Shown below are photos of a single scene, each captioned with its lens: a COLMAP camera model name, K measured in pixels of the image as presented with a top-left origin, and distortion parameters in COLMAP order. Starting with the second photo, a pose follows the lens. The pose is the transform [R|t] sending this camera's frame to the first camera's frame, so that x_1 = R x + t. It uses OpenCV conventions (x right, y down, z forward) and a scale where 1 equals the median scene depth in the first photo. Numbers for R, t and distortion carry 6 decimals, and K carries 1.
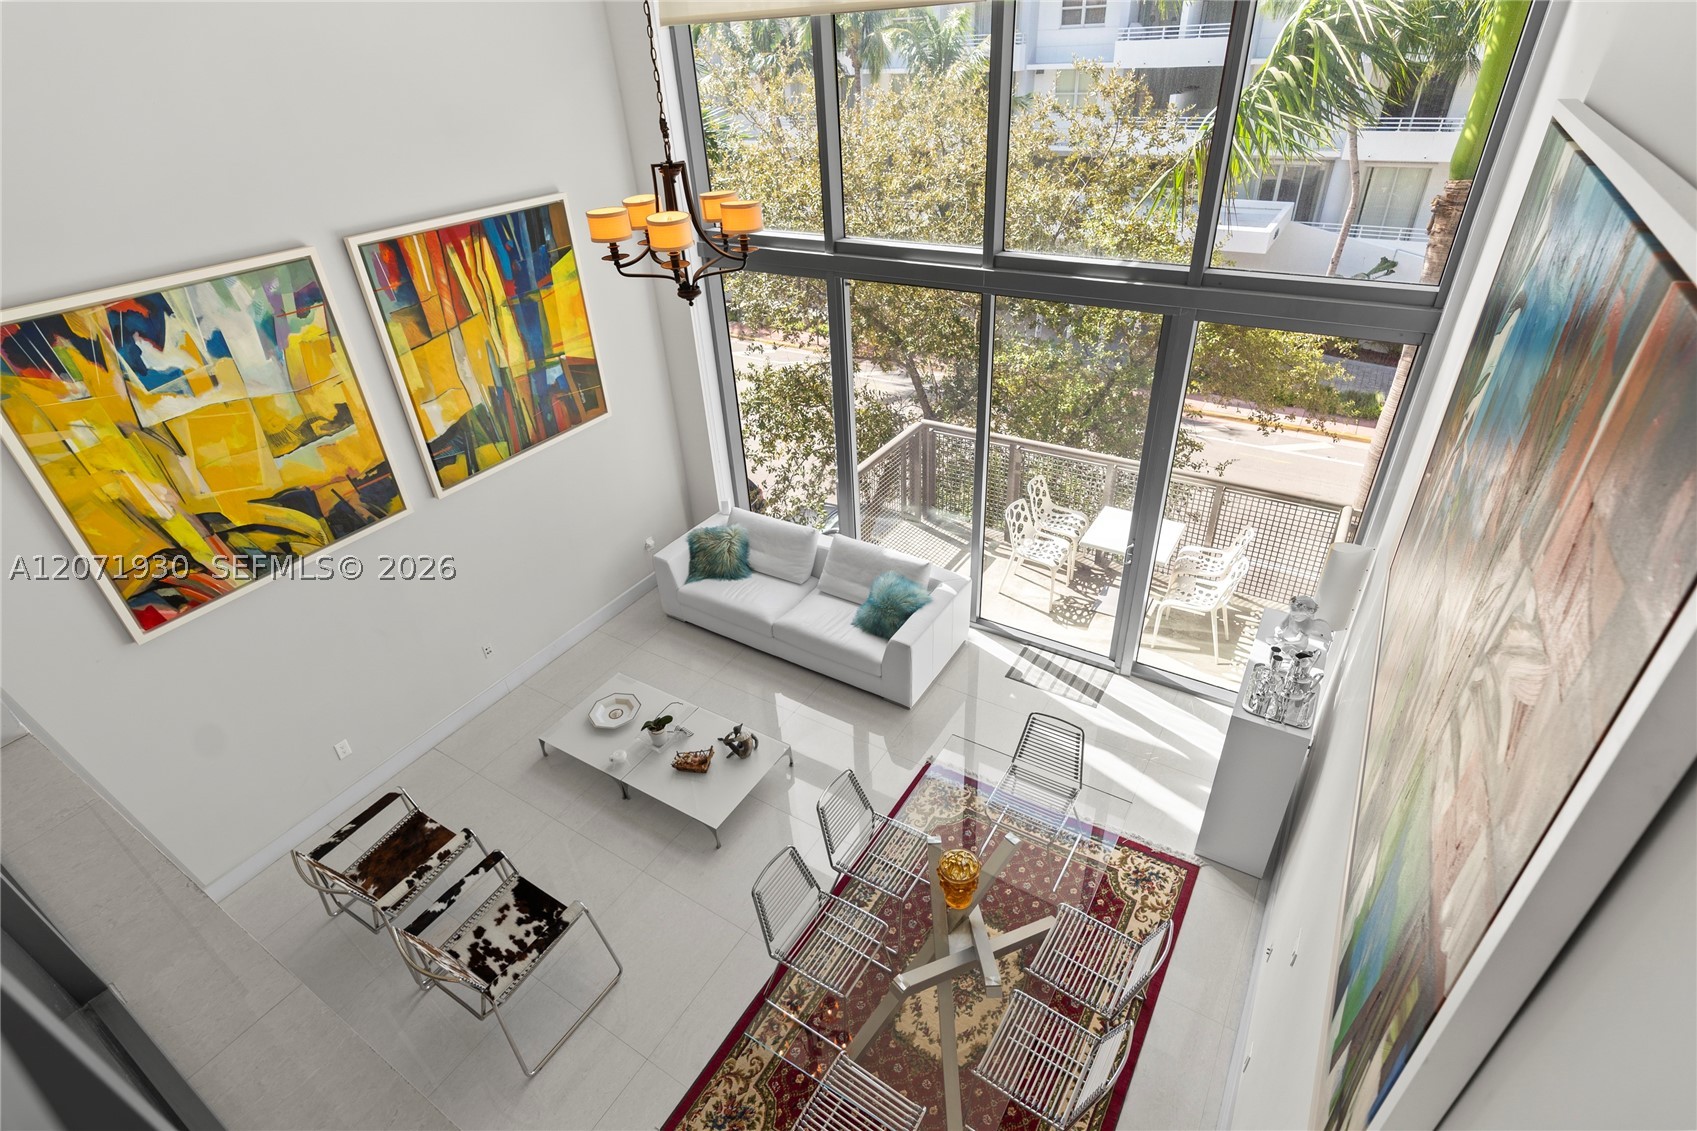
lens RADIAL K [[804.1, 0, 851.5], [0, 804.1, 564.1], [0, 0, 1]] dist [-0.008247, -0.001185]
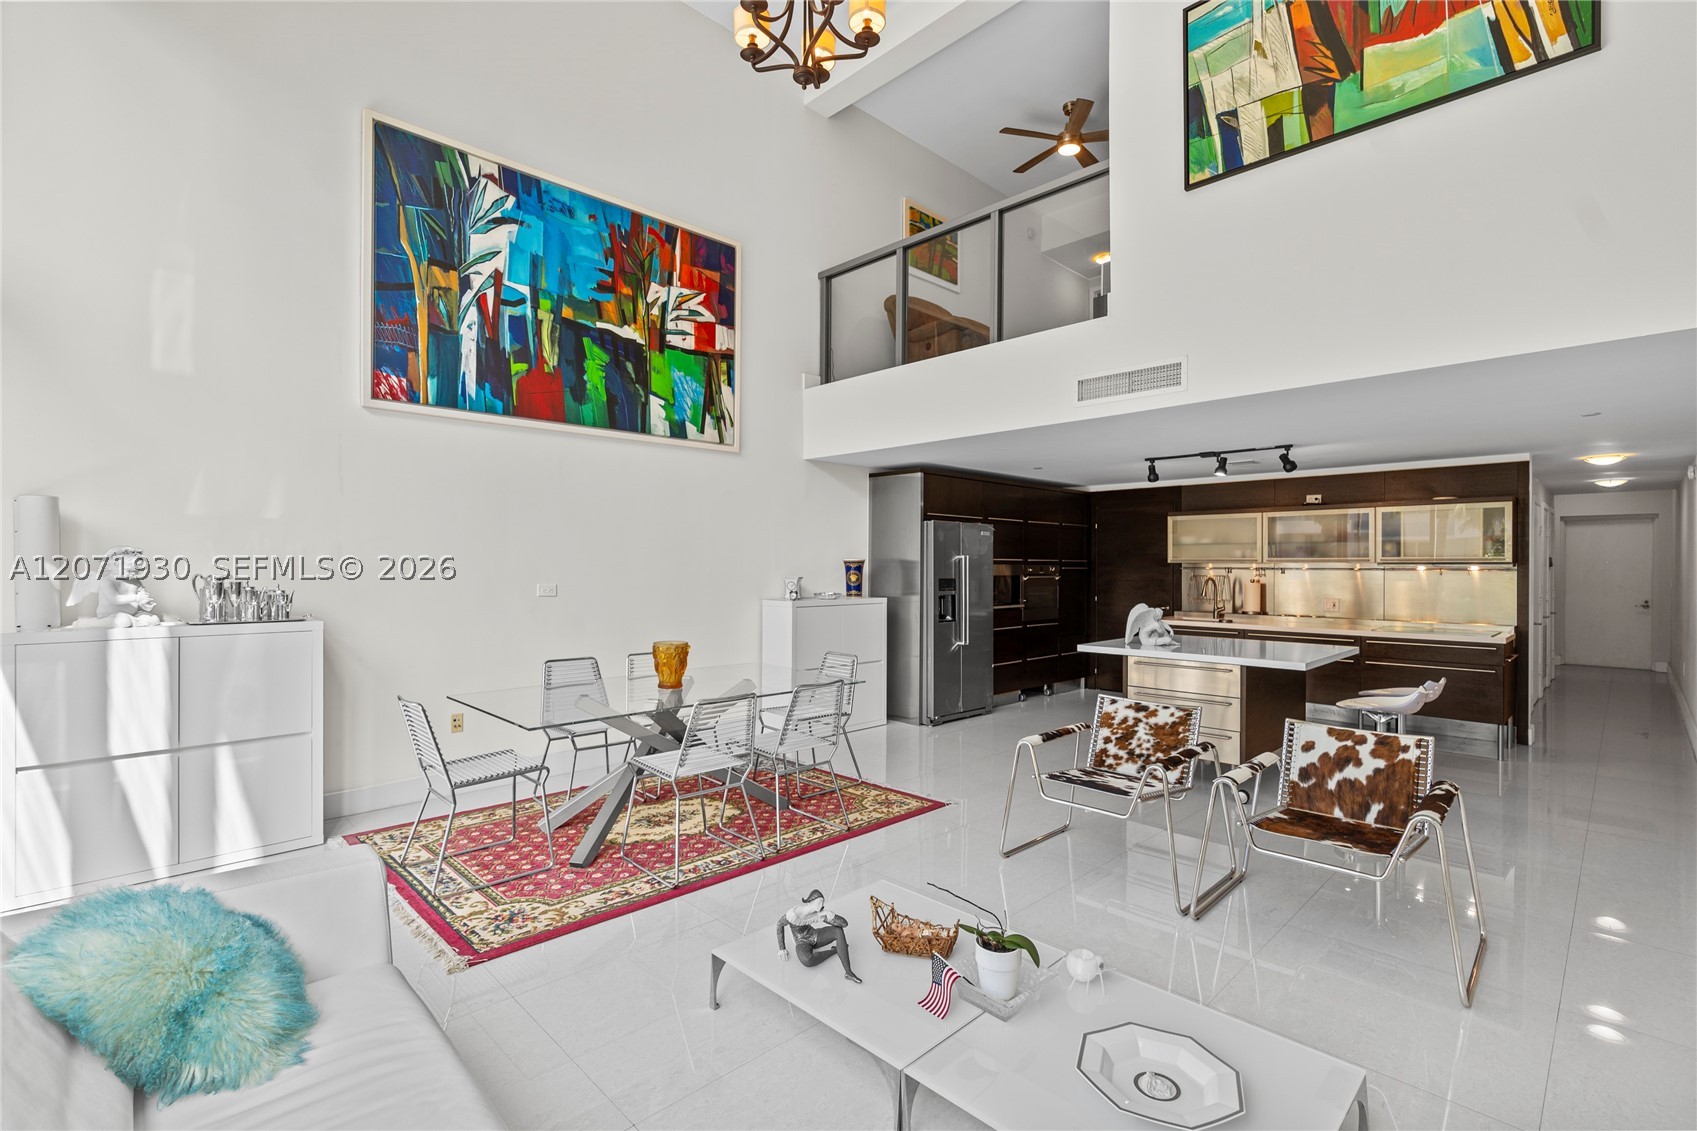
lens RADIAL K [[770.9, 0, 839.4], [0, 770.9, 568.8], [0, 0, 1]] dist [-0.010533, 0.000010]
pose [[-0.967269, 0.039896, 0.250596, -0.312689], [0.167905, 0.841083, 0.514187, -0.207034], [-0.190258, 0.539433, -0.820252, 1.439039]]
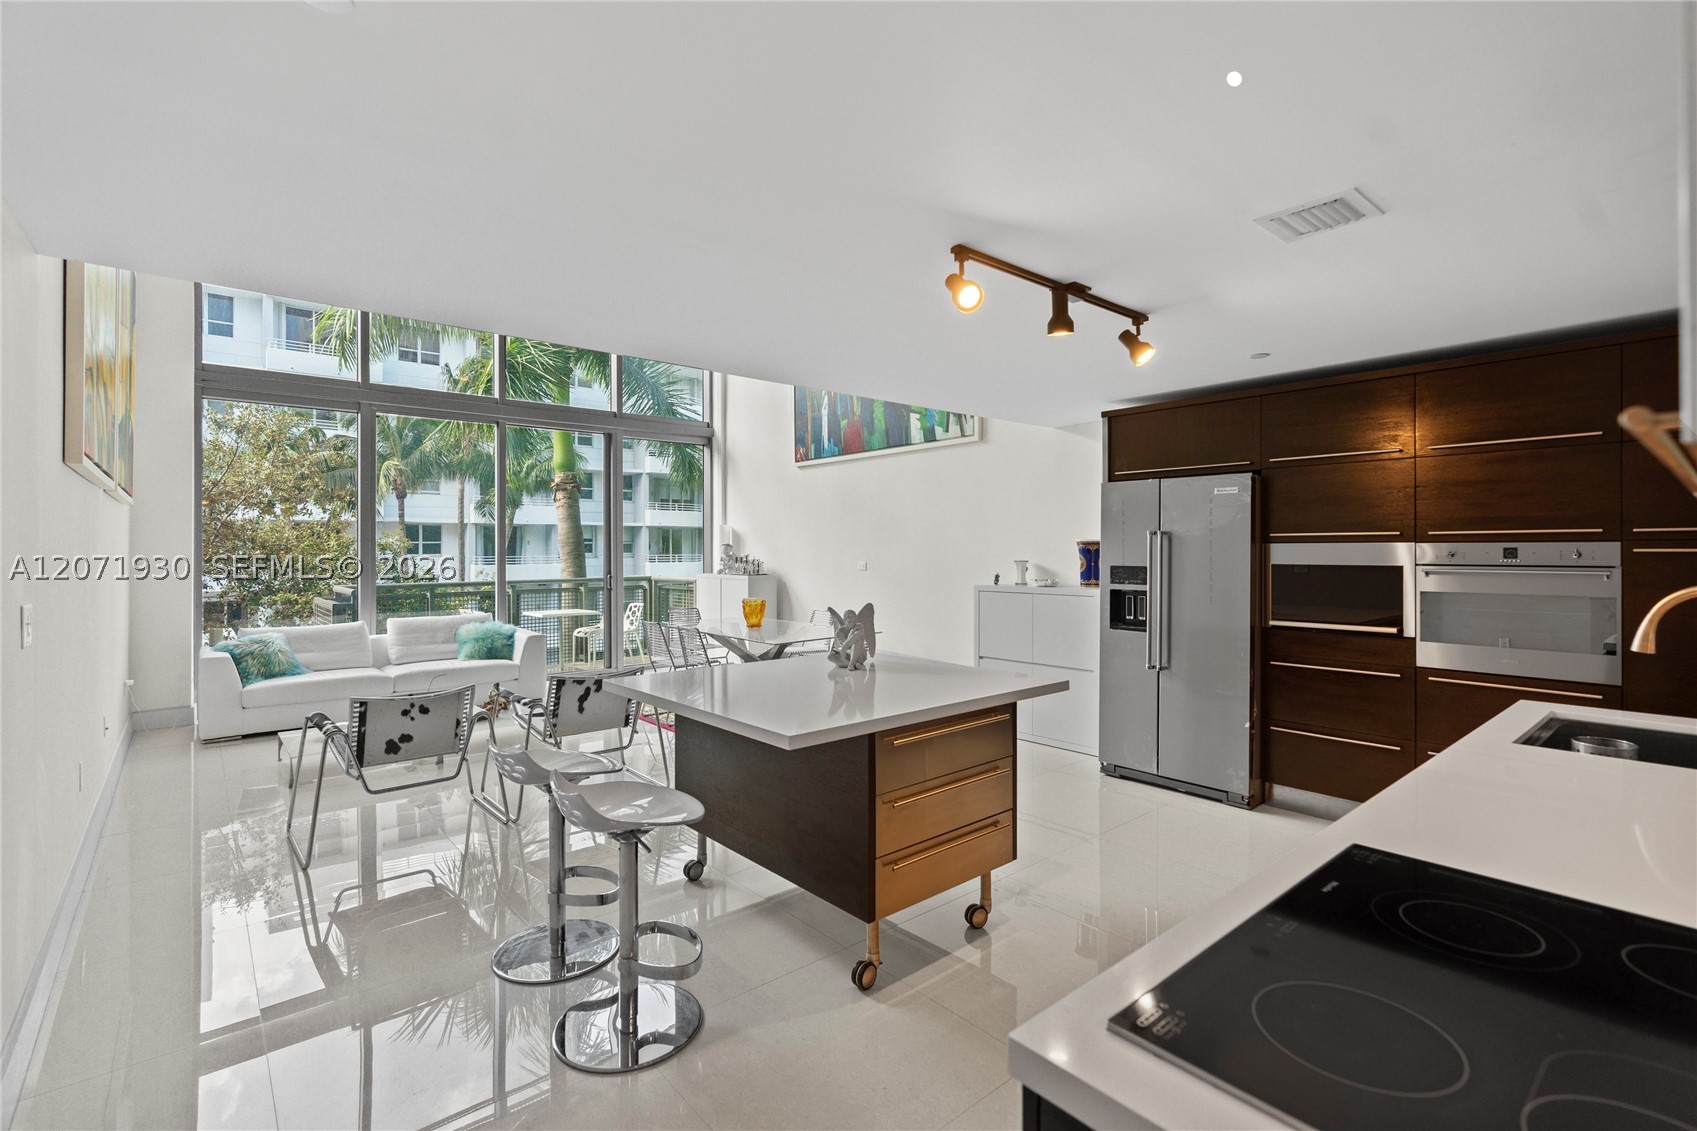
lens RADIAL K [[770.9, 0, 852.7], [0, 770.9, 554.6], [0, 0, 1]] dist [-0.010533, 0.000010]
pose [[0.307782, 0.037339, 0.950724, -1.177680], [0.504213, 0.840982, -0.196260, 0.590036], [-0.806870, 0.539773, 0.240012, 0.262967]]
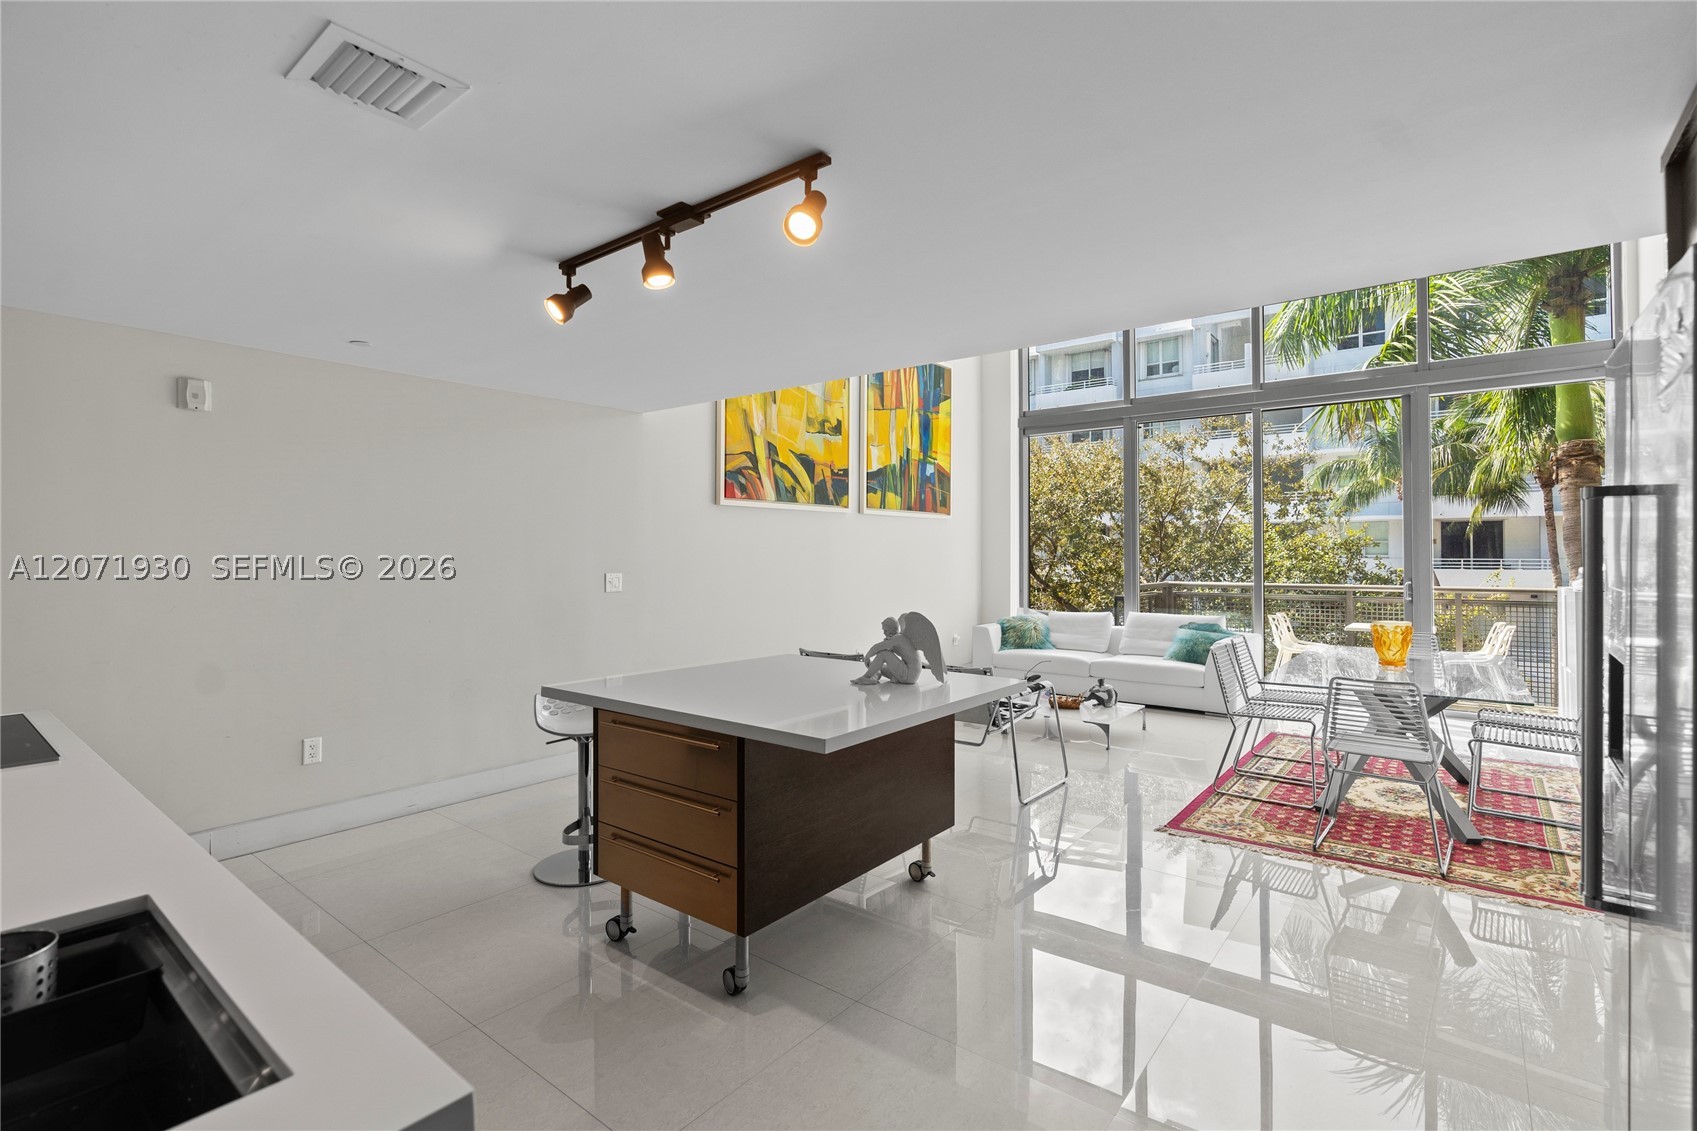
lens RADIAL K [[770.9, 0, 846.0], [0, 770.9, 544.4], [0, 0, 1]] dist [-0.010533, 0.000010]
pose [[0.991576, 0.039572, -0.123330, -0.434489], [-0.100607, 0.835014, -0.540952, 0.781021], [0.081576, 0.548803, 0.831962, -0.082556]]
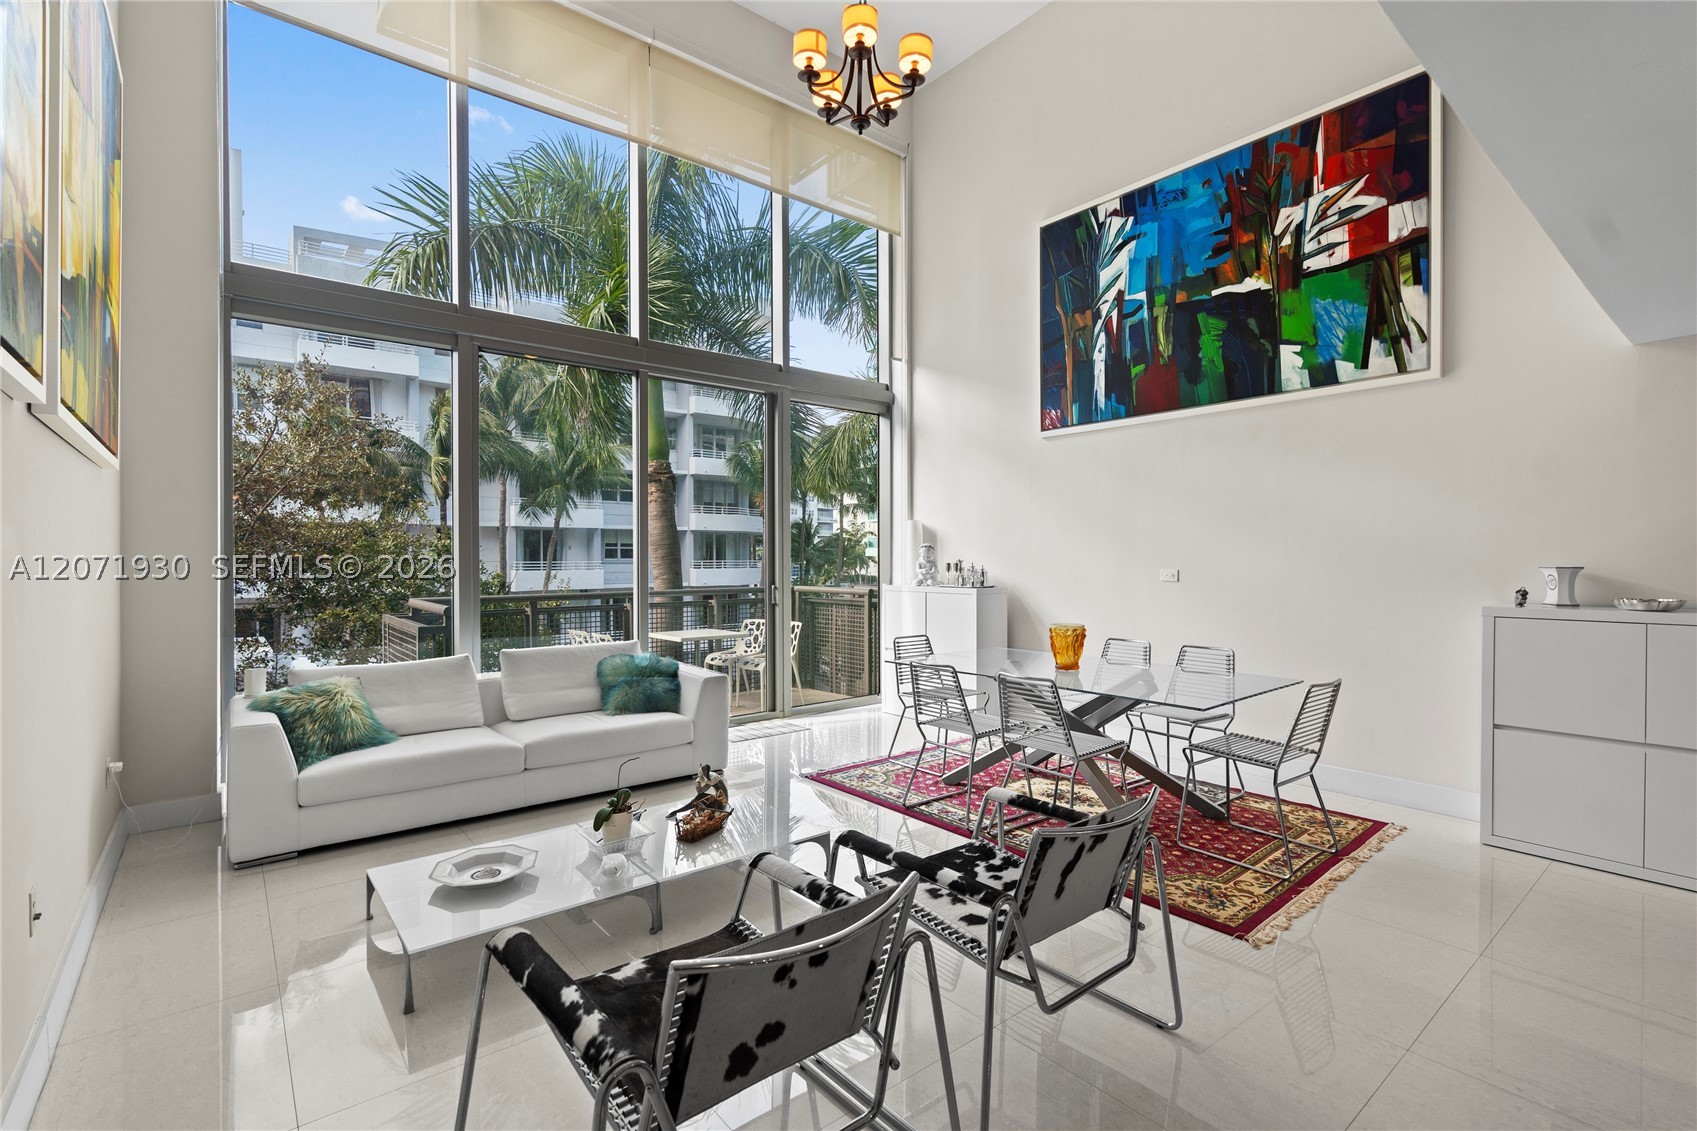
lens RADIAL K [[770.9, 0, 851.8], [0, 770.9, 565.5], [0, 0, 1]] dist [-0.010533, 0.000010]
pose [[0.330199, 0.033463, 0.943318, -0.844285], [0.497500, 0.843123, -0.204054, 0.292352], [-0.802161, 0.536679, 0.261750, 0.715730]]
